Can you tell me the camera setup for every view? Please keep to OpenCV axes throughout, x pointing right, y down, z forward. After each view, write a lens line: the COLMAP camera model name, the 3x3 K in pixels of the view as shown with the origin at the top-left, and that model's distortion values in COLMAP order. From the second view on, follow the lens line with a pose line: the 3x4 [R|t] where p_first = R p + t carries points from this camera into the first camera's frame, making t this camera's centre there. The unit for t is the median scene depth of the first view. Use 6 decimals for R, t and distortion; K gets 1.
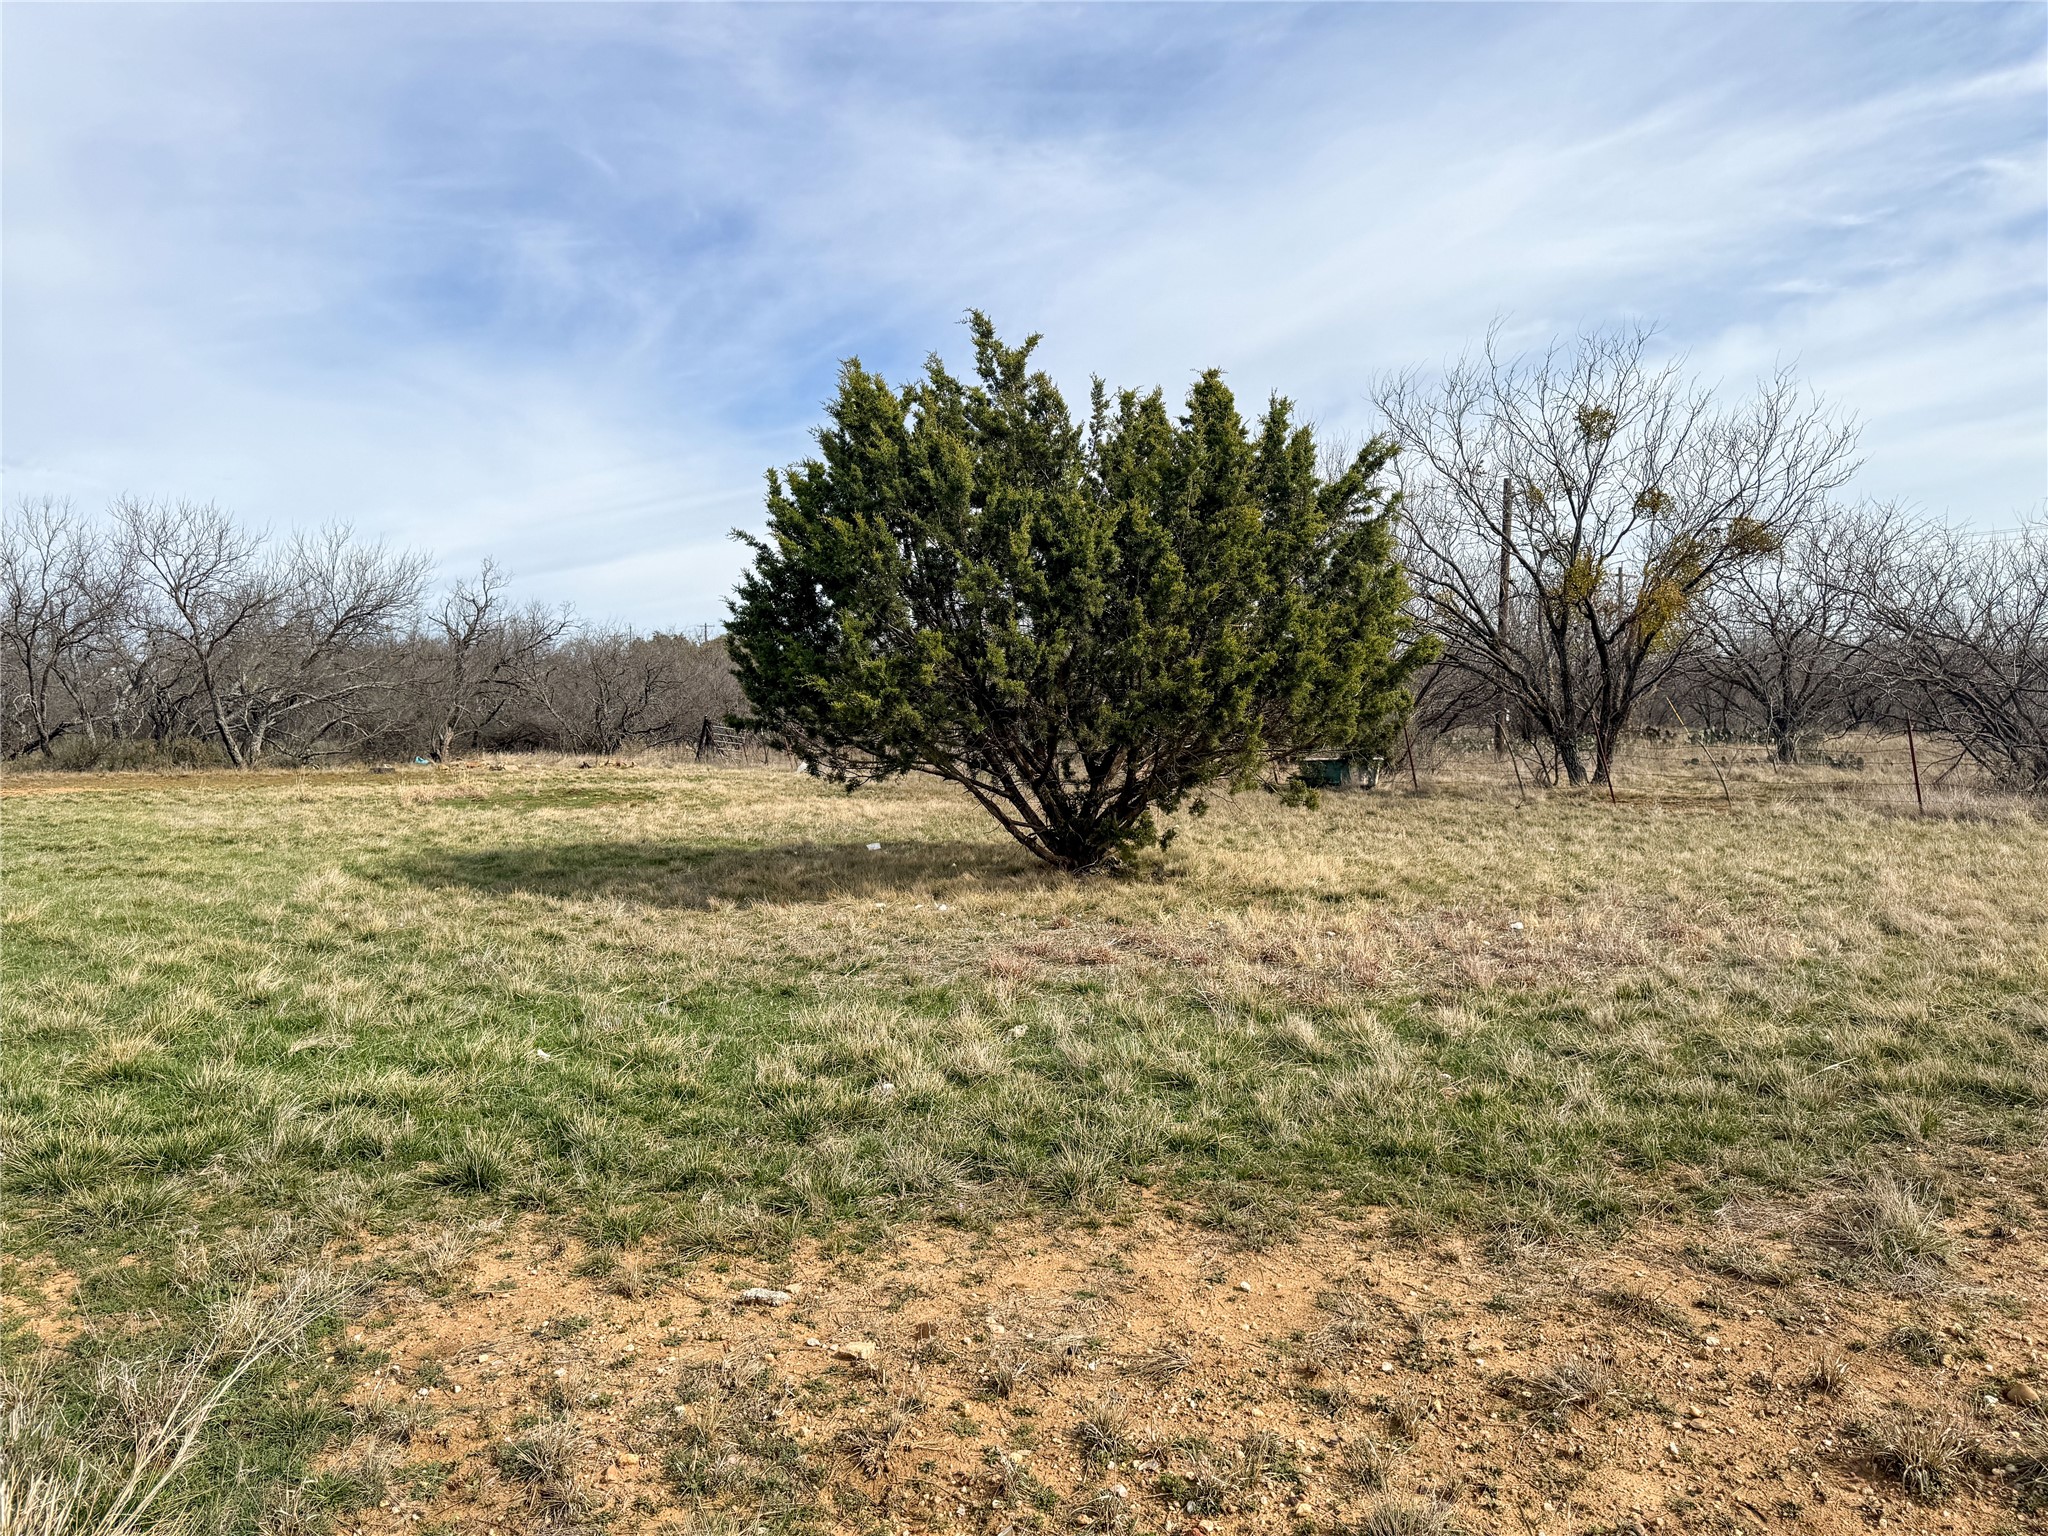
lens RADIAL K [[1477.2, 0, 1042.1], [0, 1477.2, 753.5], [0, 0, 1]] dist [0.049406, -0.046591]
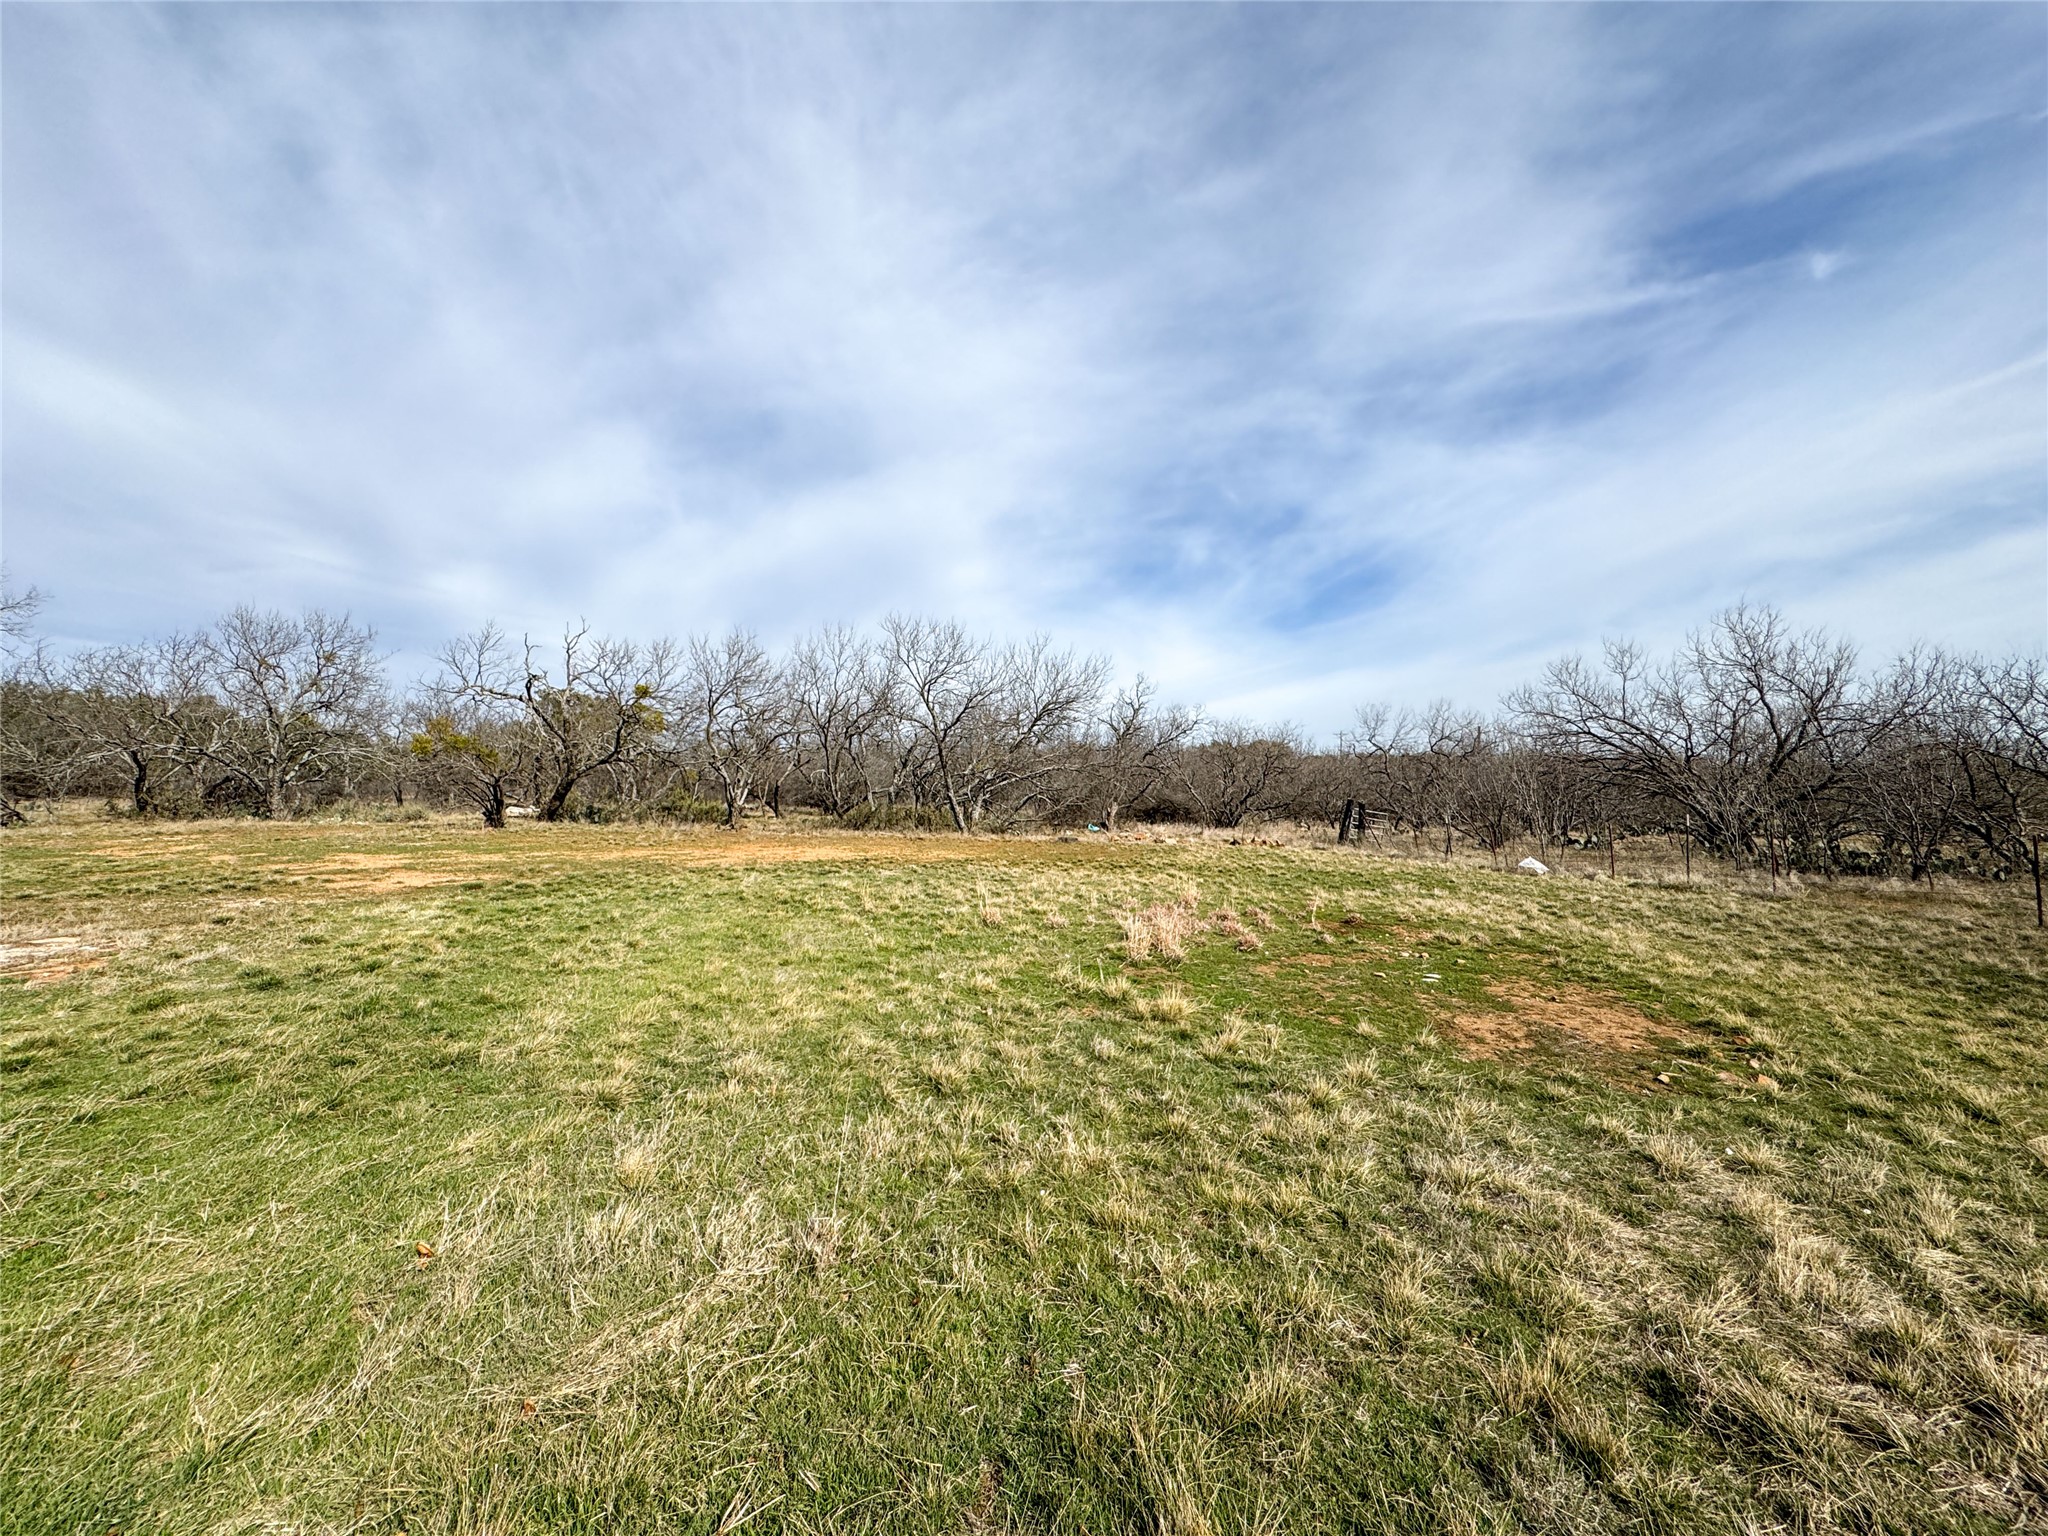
lens RADIAL K [[823.8, 0, 1058.1], [0, 823.8, 743.1], [0, 0, 1]] dist [0.000206, 0.000207]
pose [[0.922711, -0.000522, -0.385491, -0.194342], [-0.031892, 0.996468, -0.077686, -0.012803], [0.384170, 0.083976, 0.919435, 0.383088]]
